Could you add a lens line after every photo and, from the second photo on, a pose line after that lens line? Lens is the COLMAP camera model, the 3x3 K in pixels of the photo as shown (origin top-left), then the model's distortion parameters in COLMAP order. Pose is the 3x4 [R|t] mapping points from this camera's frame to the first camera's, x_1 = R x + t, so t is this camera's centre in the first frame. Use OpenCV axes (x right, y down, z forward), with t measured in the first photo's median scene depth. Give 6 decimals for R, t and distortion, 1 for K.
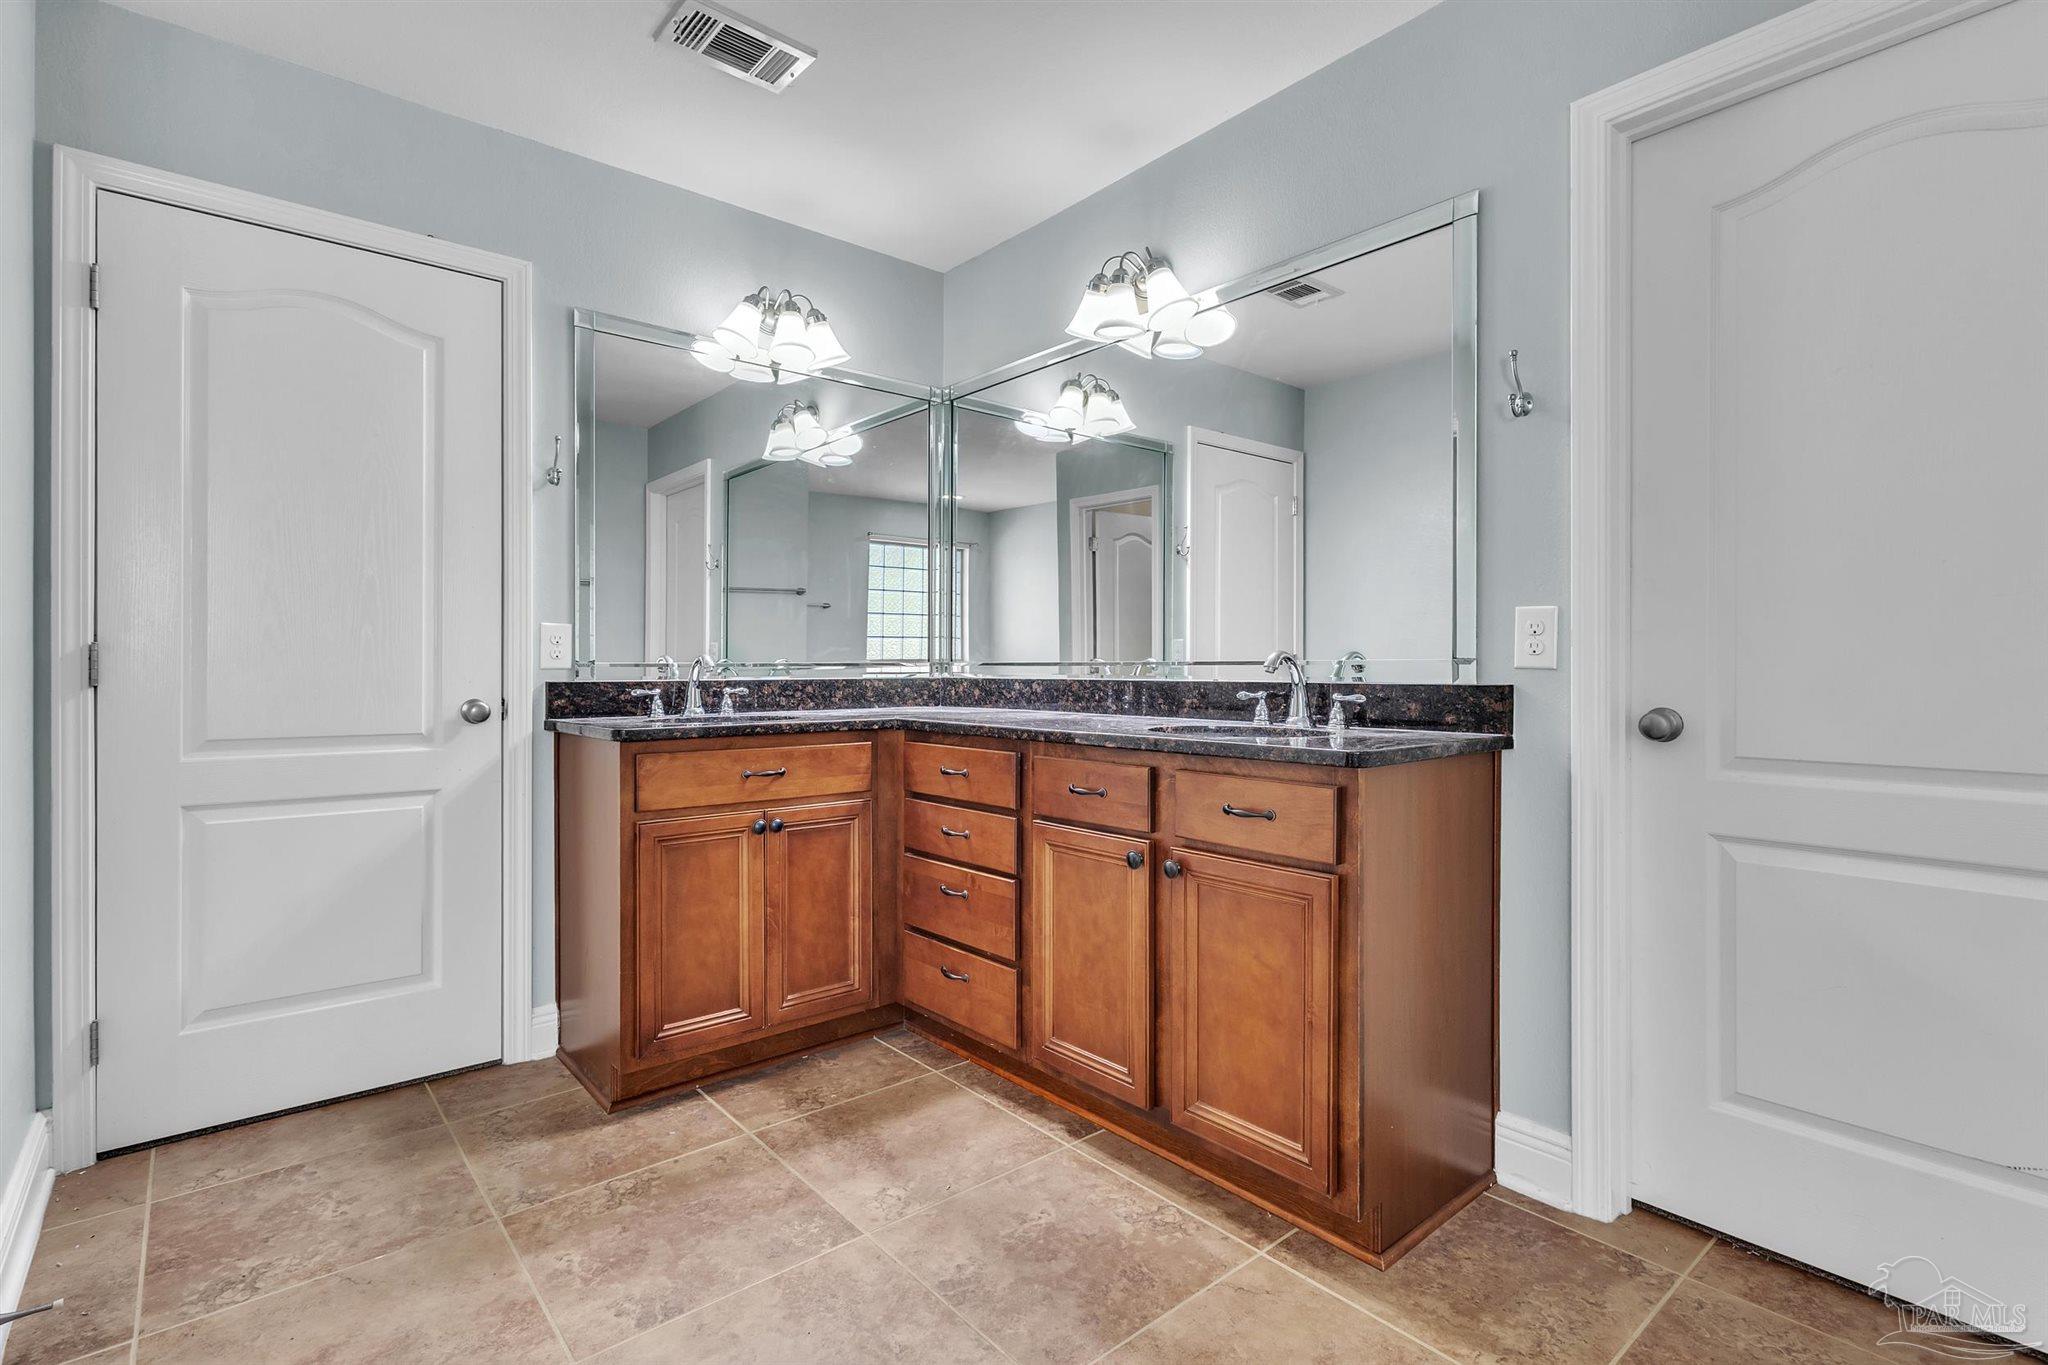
lens RADIAL K [[957.5, 0, 908.9], [0, 957.5, 667.6], [0, 0, 1]] dist [-0.001558, 0.002901]
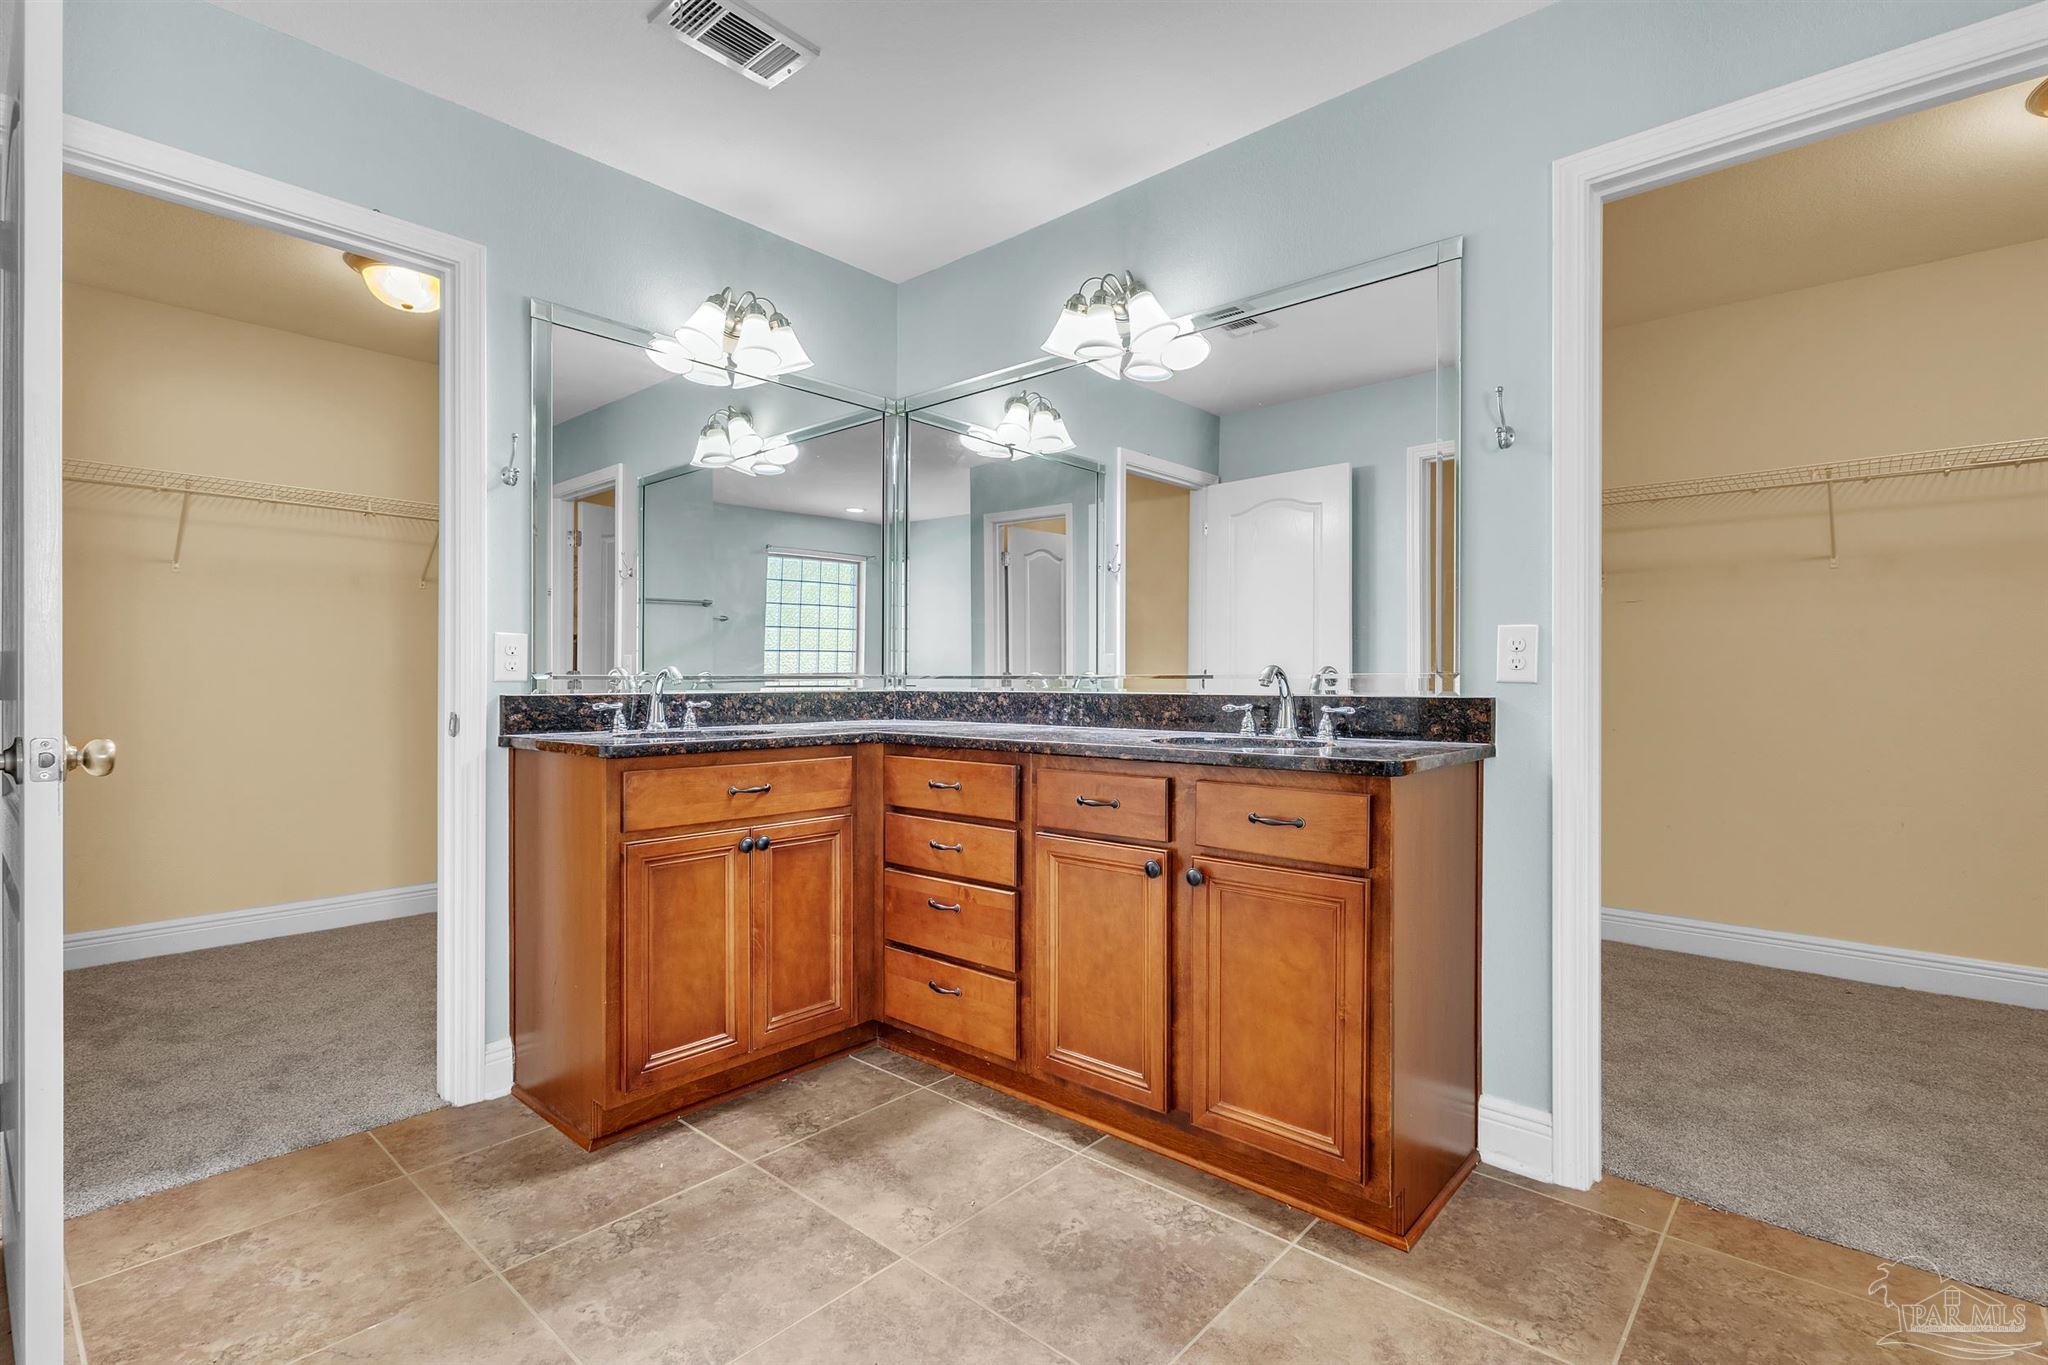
lens RADIAL K [[957.5, 0, 905.1], [0, 957.5, 679.9], [0, 0, 1]] dist [-0.001558, 0.002901]
pose [[0.990237, 0.002103, 0.139380, -0.161670], [-0.001937, 0.999997, -0.001327, 0.000824], [-0.139383, 0.001044, 0.990238, 0.024048]]
